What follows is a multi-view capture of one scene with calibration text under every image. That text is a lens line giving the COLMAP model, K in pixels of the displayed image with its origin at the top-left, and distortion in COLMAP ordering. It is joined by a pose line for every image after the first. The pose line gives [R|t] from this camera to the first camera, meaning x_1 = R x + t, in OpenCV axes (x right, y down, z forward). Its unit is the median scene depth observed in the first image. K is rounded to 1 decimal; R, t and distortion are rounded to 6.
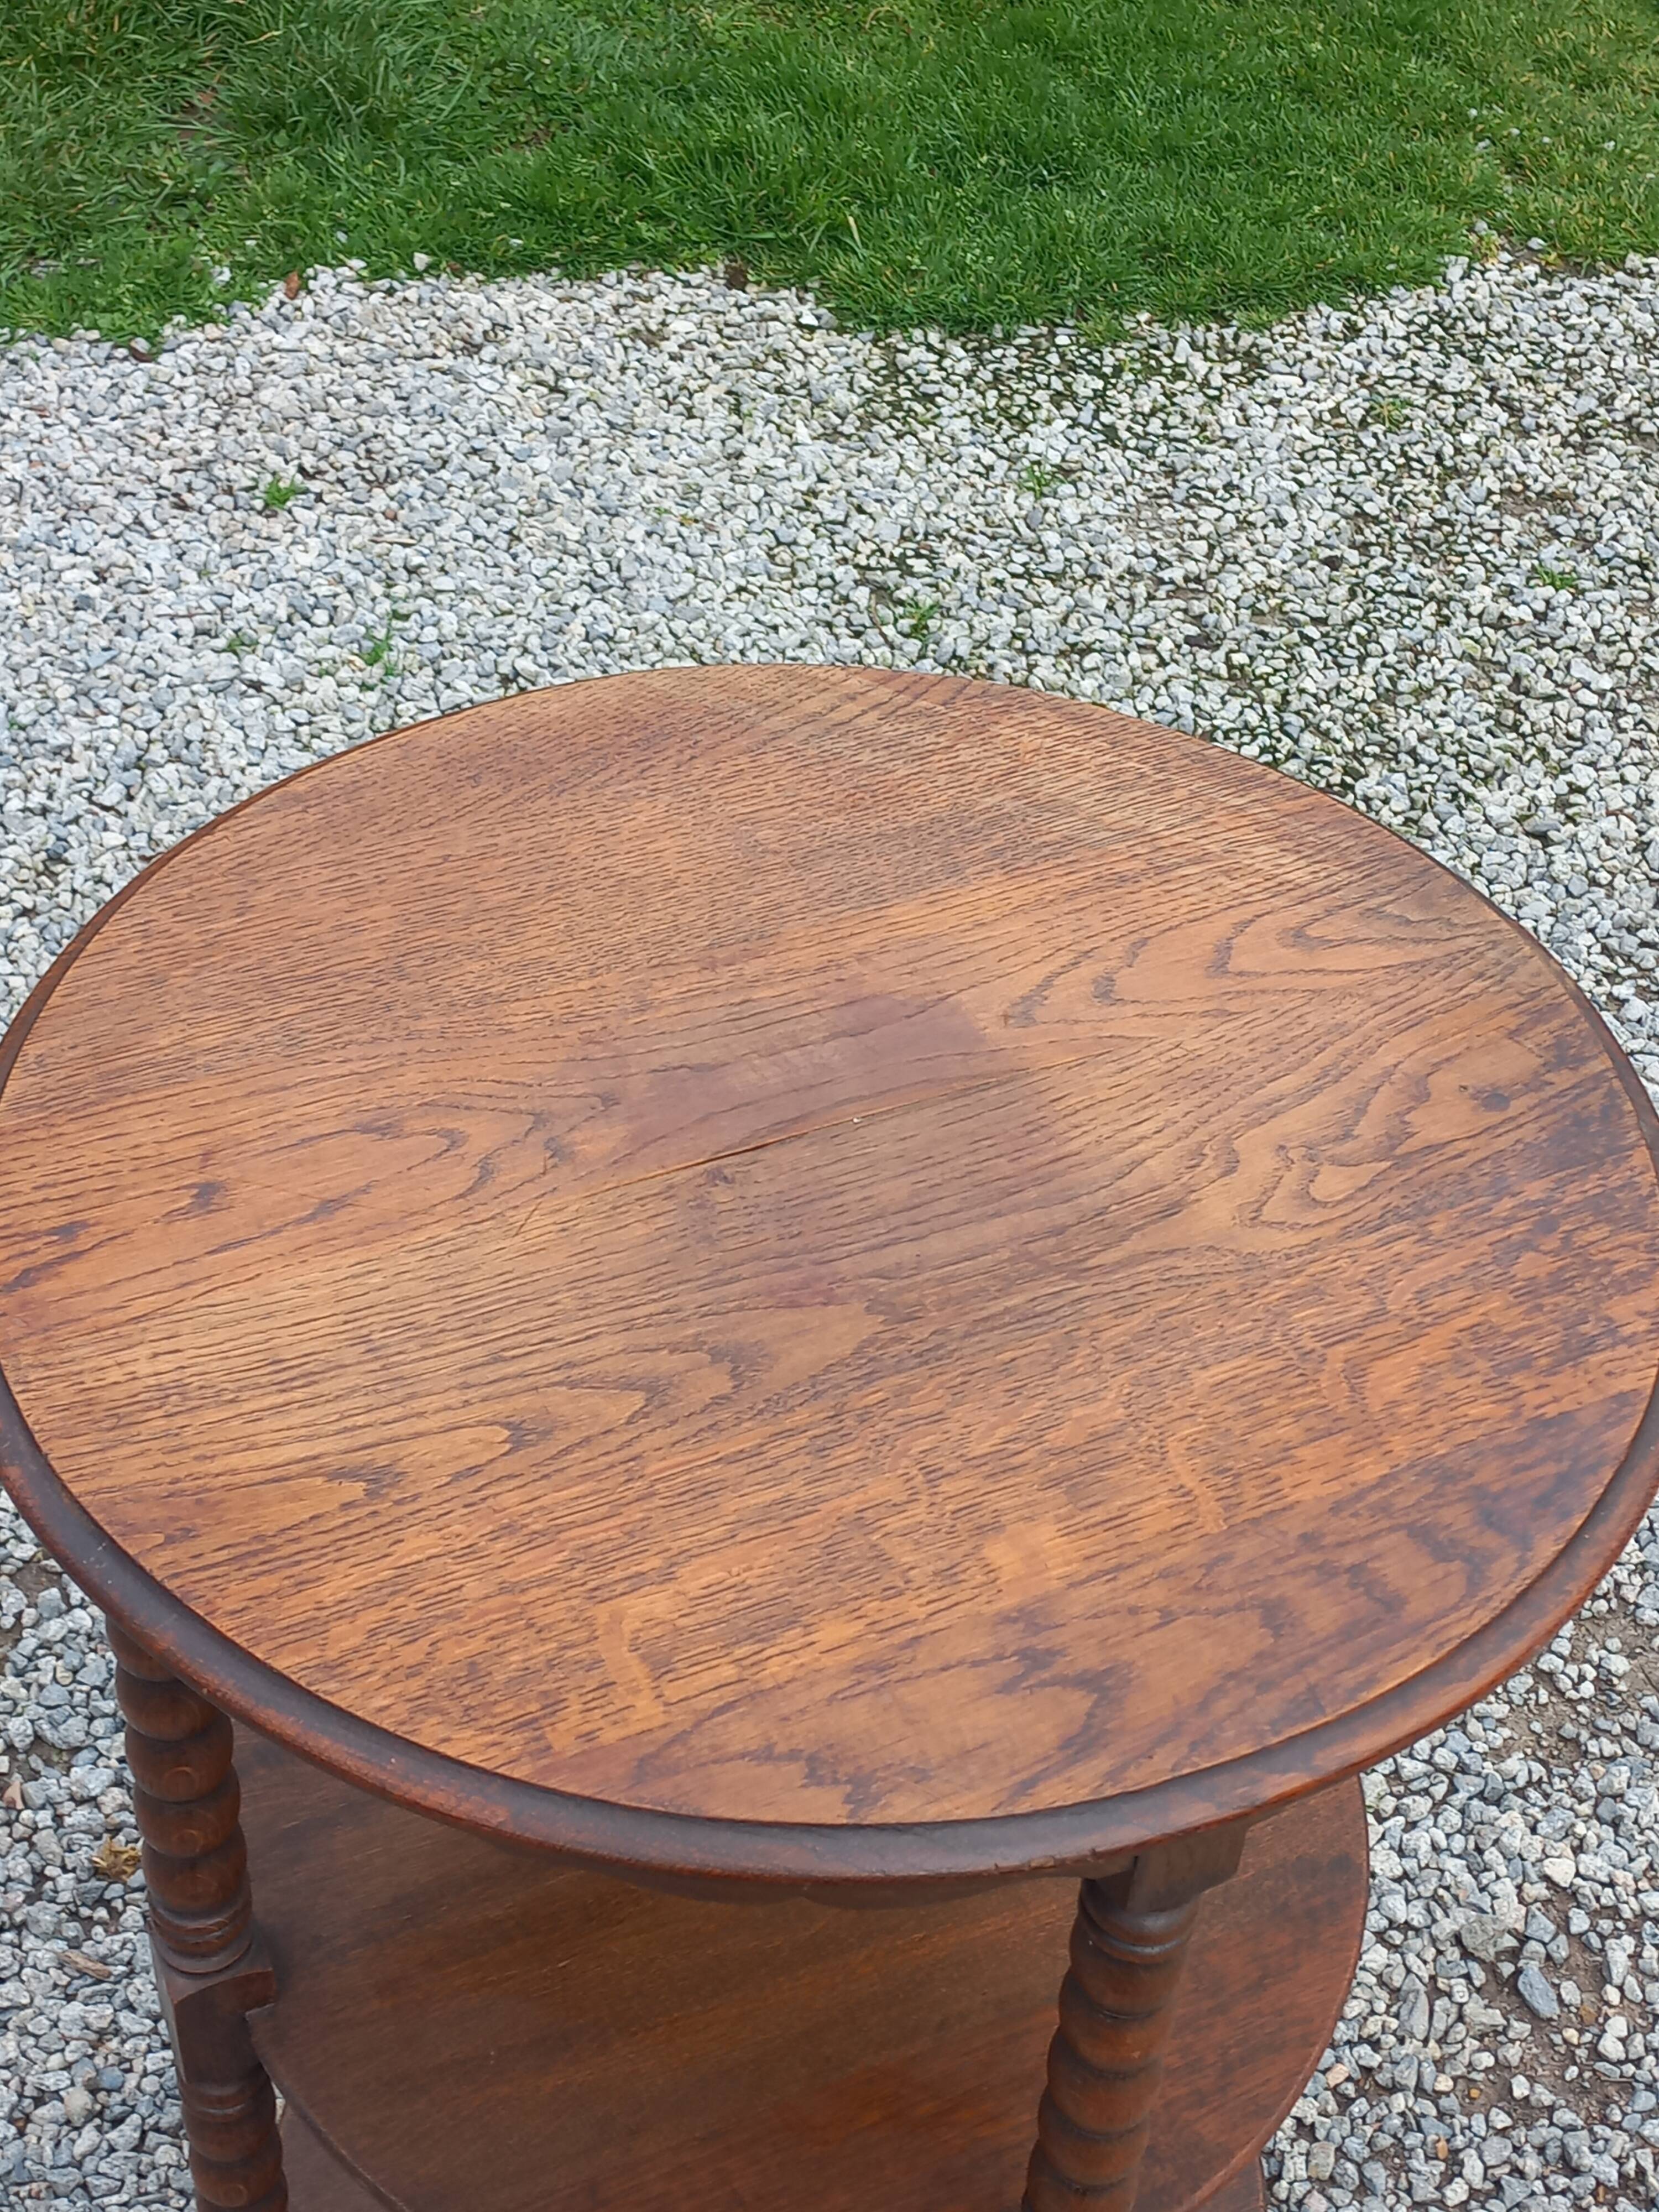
lens RADIAL K [[3147.2, 0, 855.2], [0, 3147.2, 1100.6], [0, 0, 1]] dist [0.102032, -0.099302]
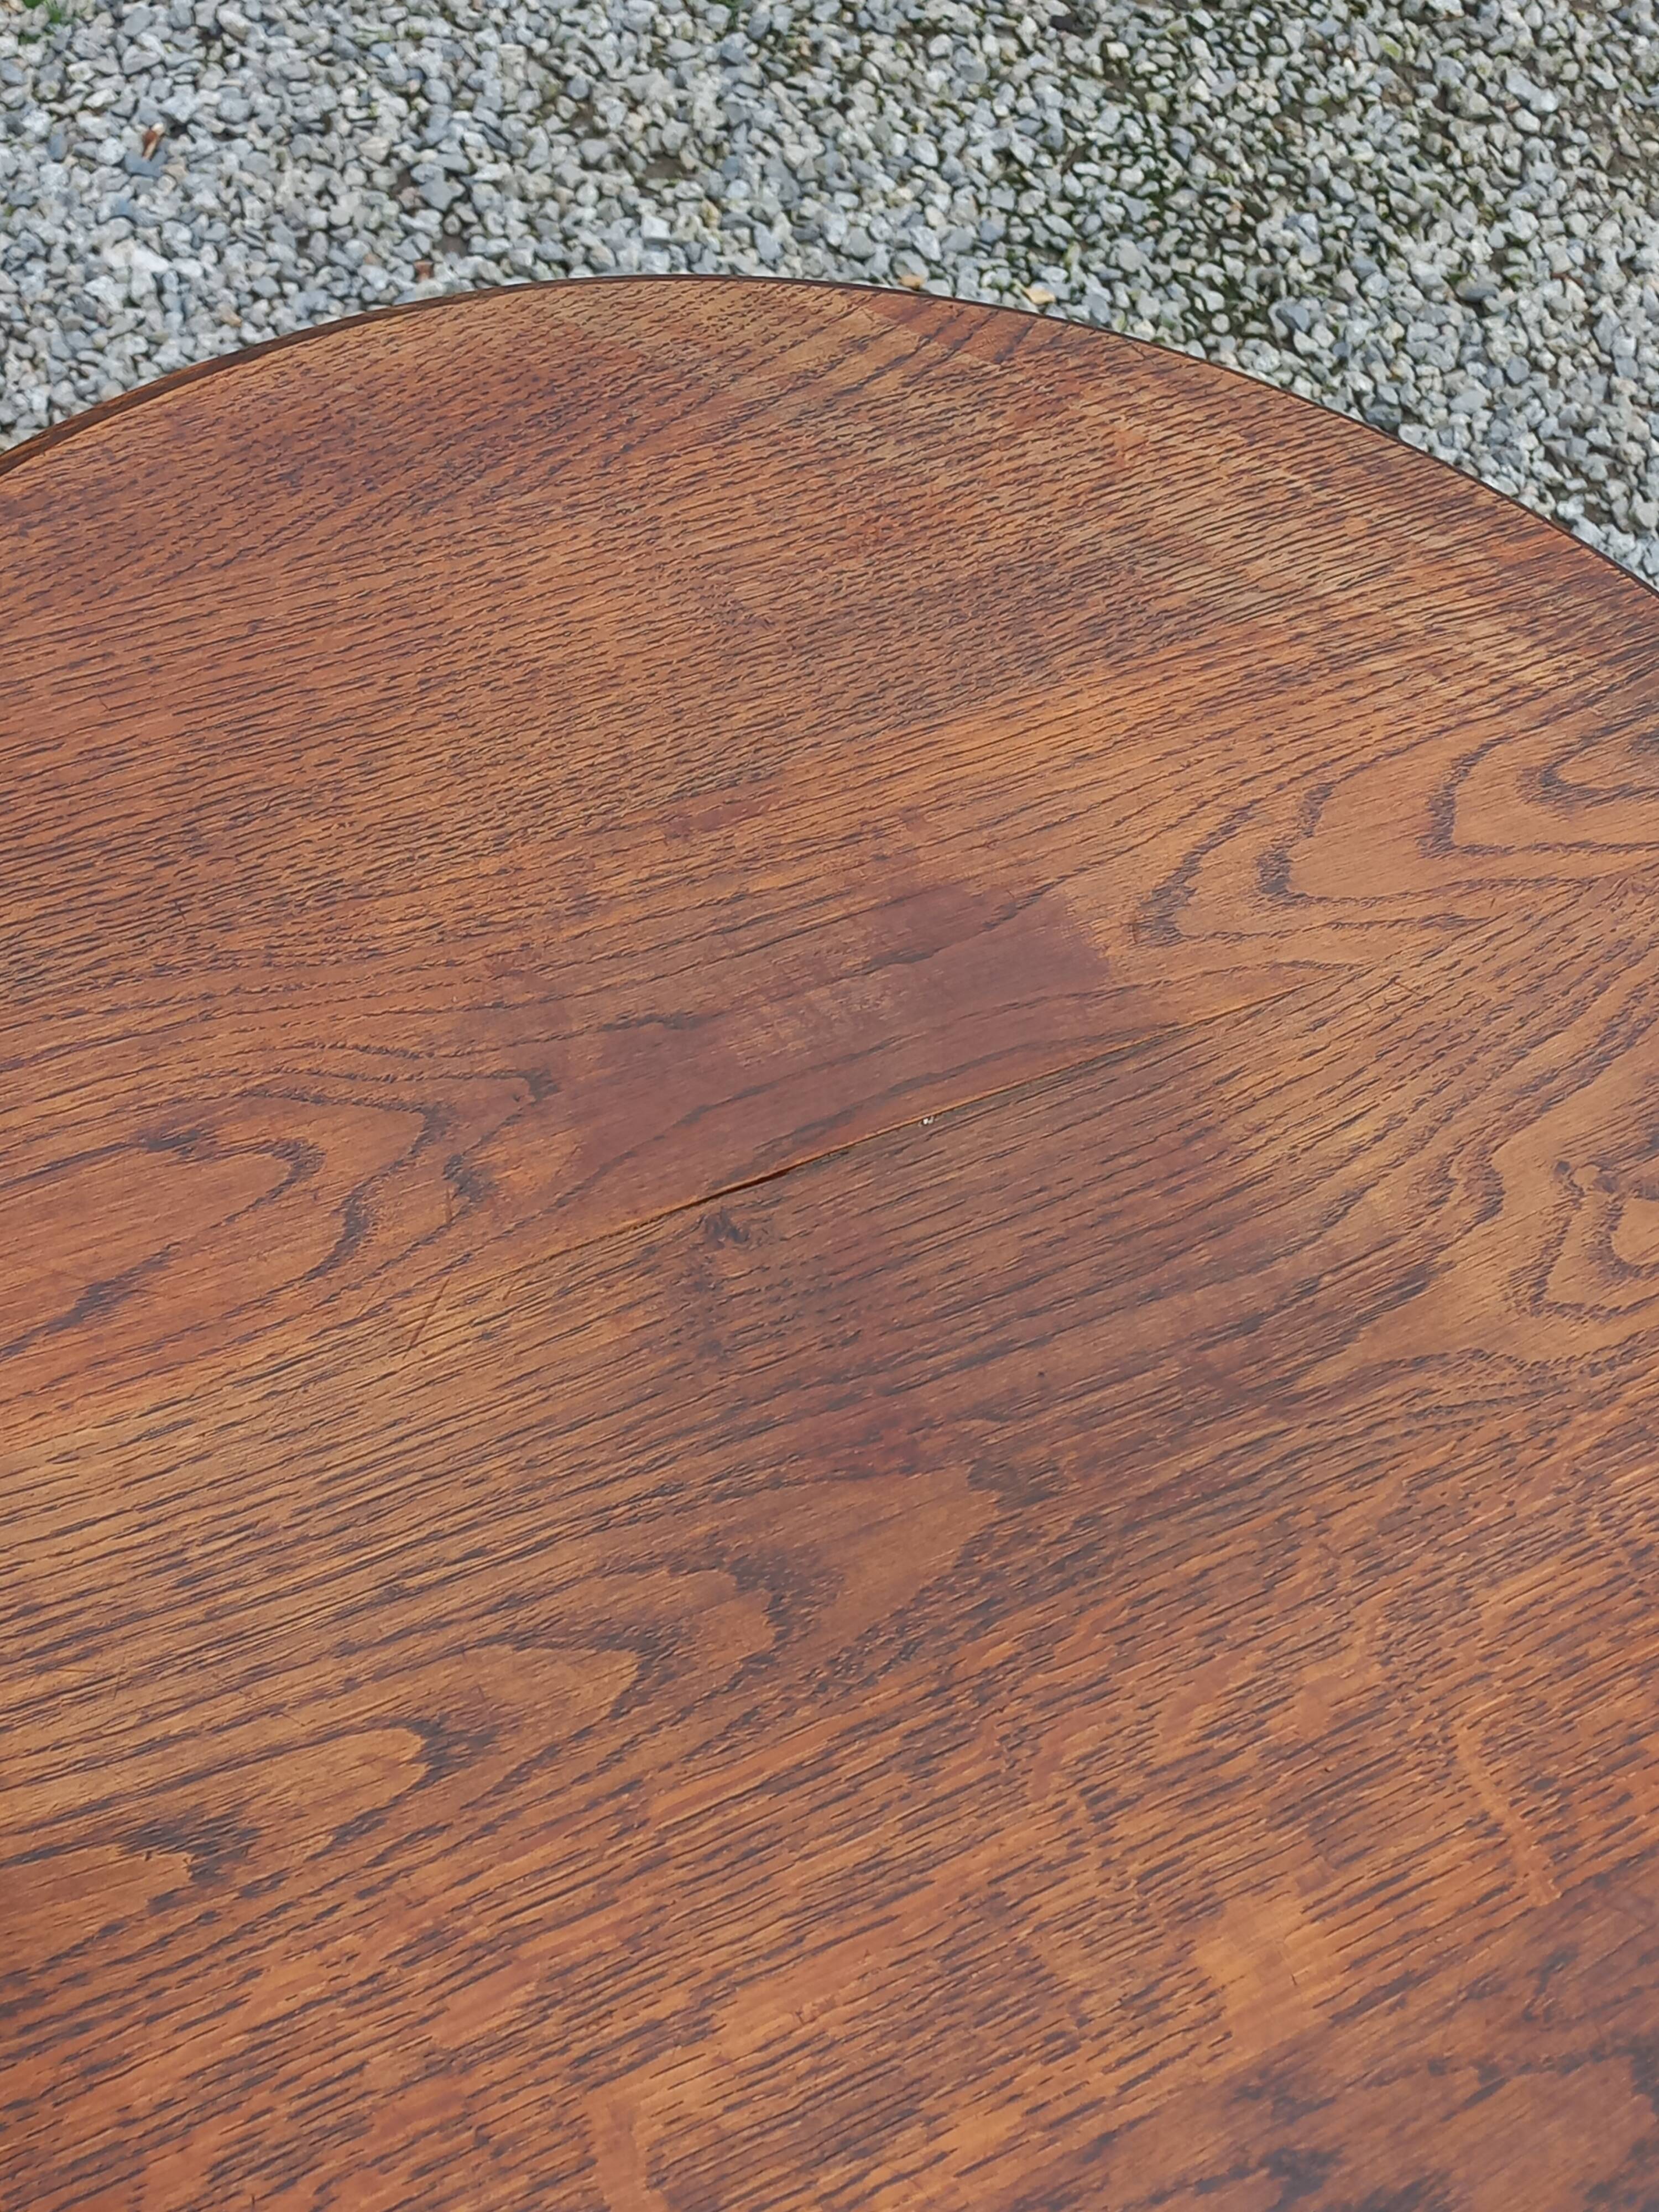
lens RADIAL K [[3185.1, 0, 870.7], [0, 3185.1, 1104.2], [0, 0, 1]] dist [0.110634, -0.157028]
pose [[0.993800, 0.011178, 0.110622, -0.044342], [-0.035032, 0.975739, 0.216118, -0.073232], [-0.105523, -0.218653, 0.970080, 0.195207]]
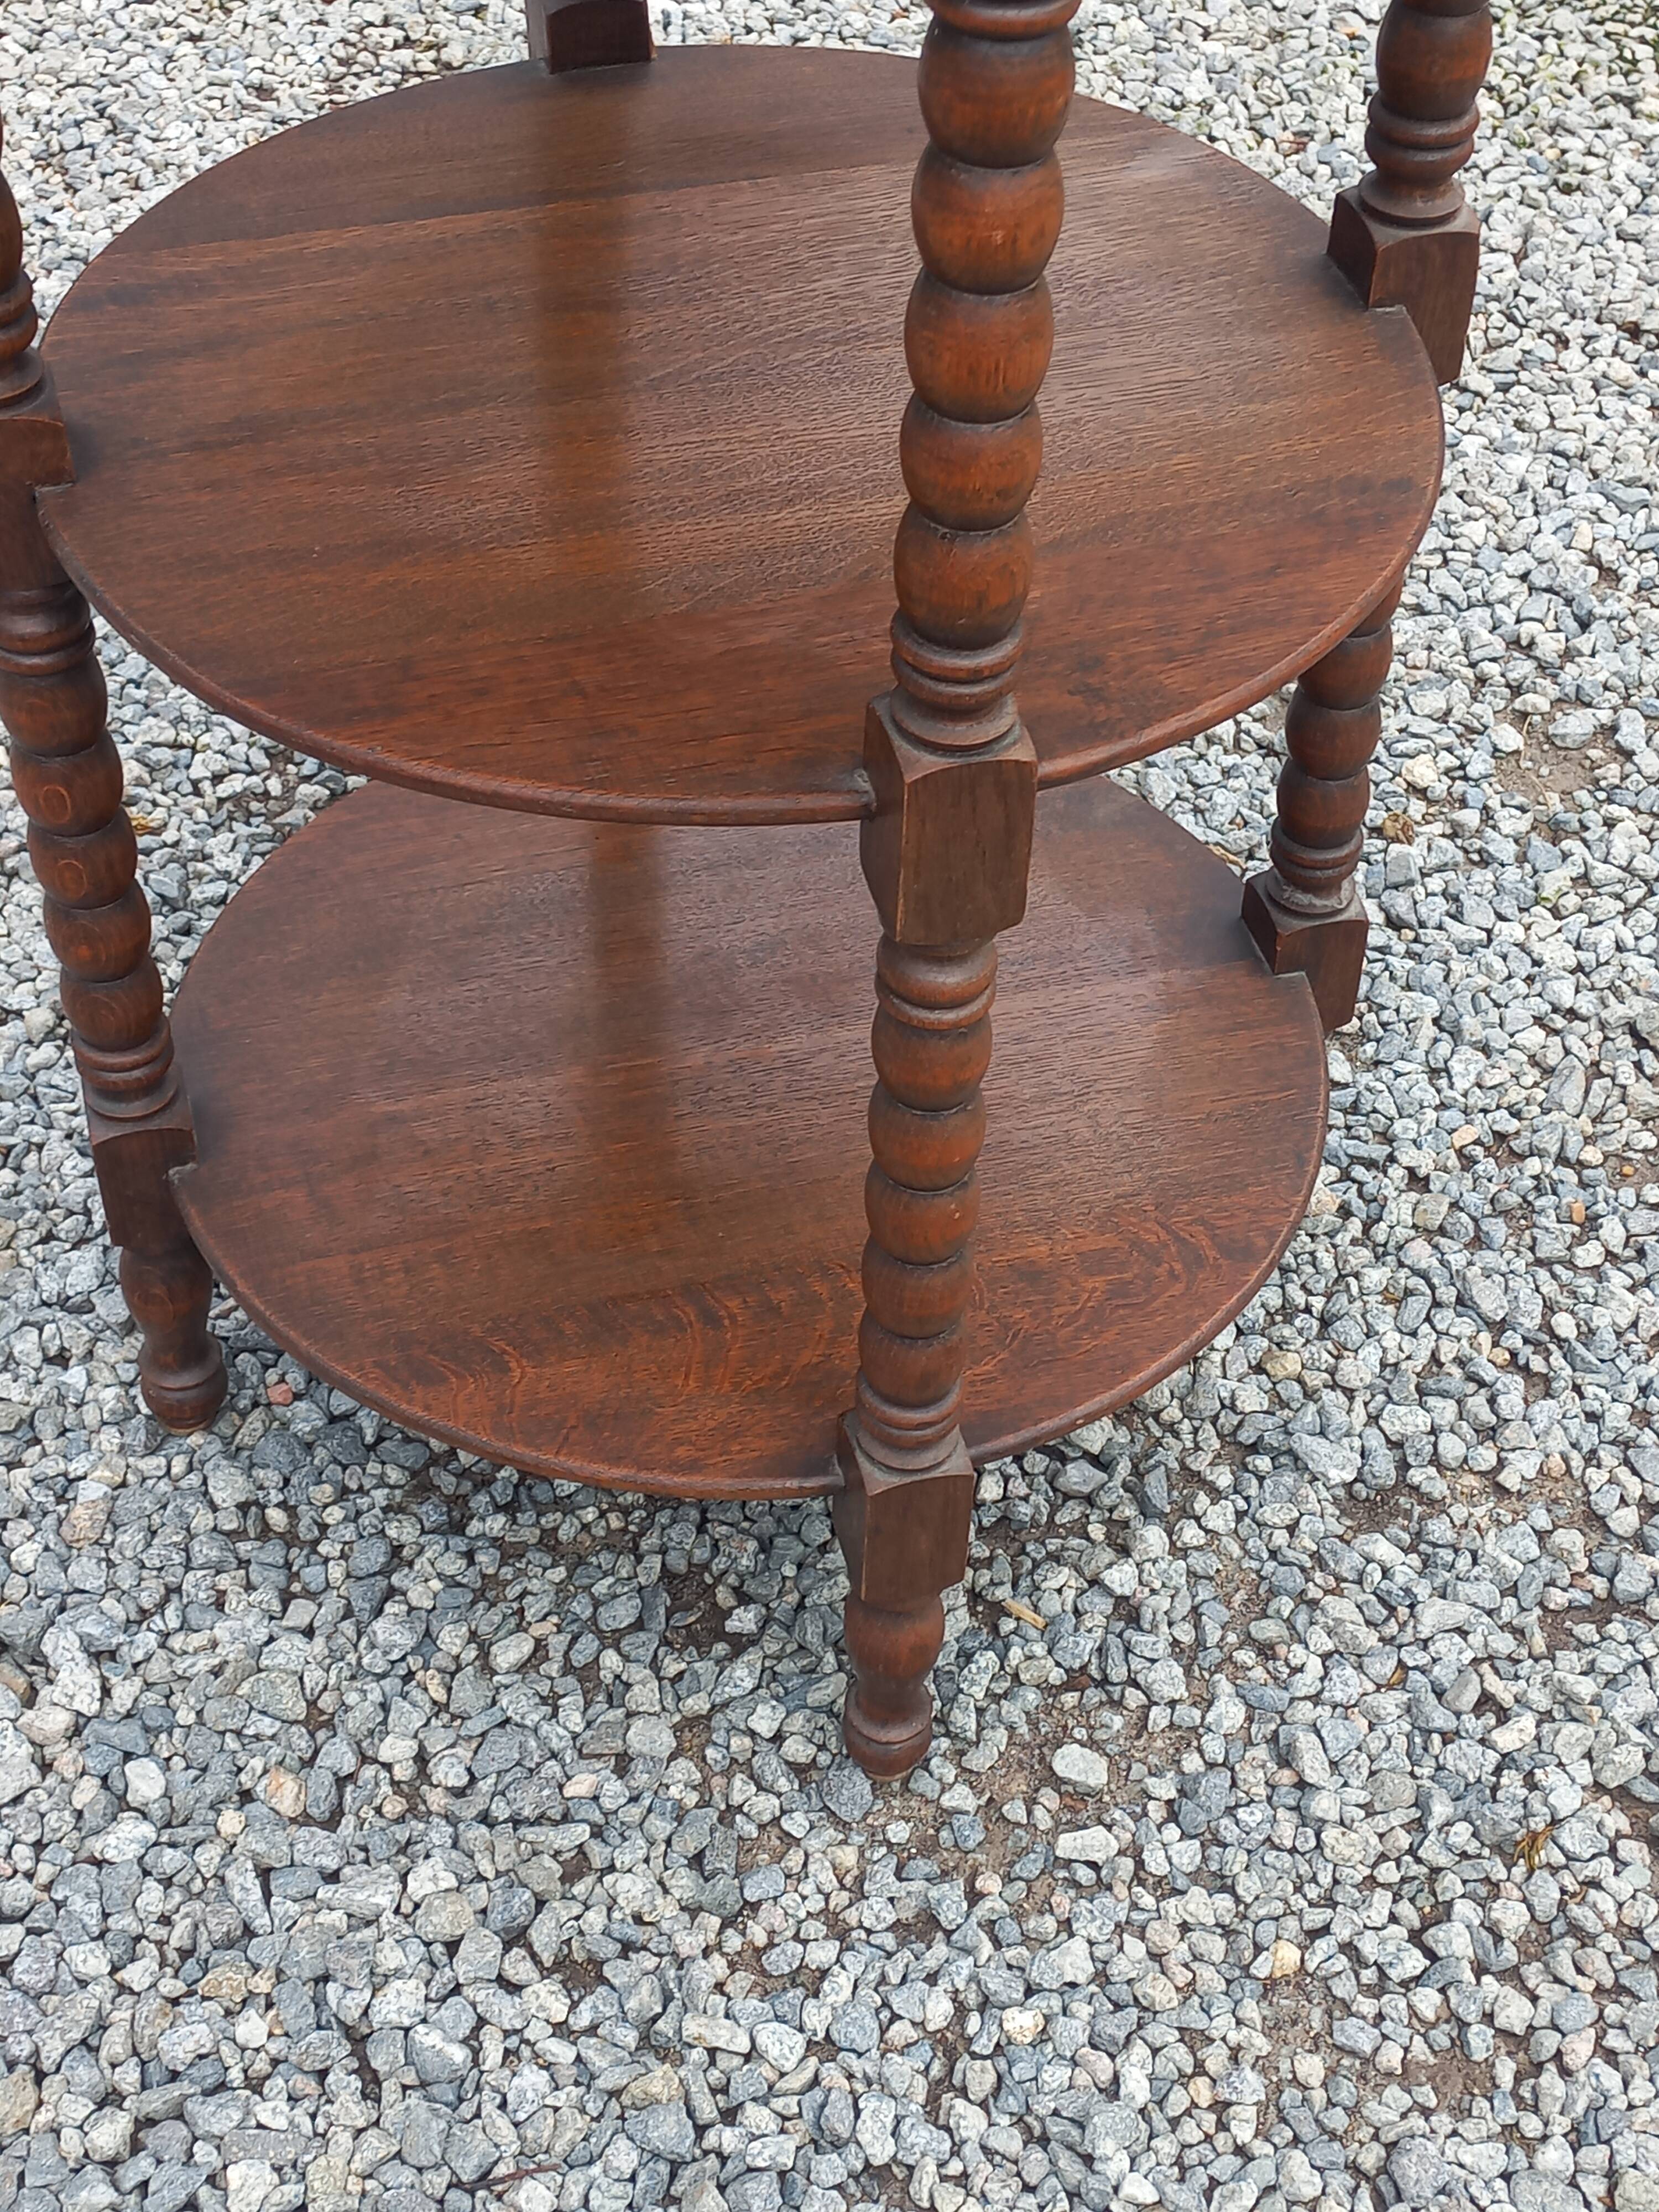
lens RADIAL K [[3147.2, 0, 855.2], [0, 3147.2, 1100.6], [0, 0, 1]] dist [0.102032, -0.099302]
pose [[0.989301, 0.077727, -0.123458, 0.083303], [-0.072922, 0.996411, 0.042984, 0.242647], [0.126356, -0.033521, 0.991418, 0.122113]]
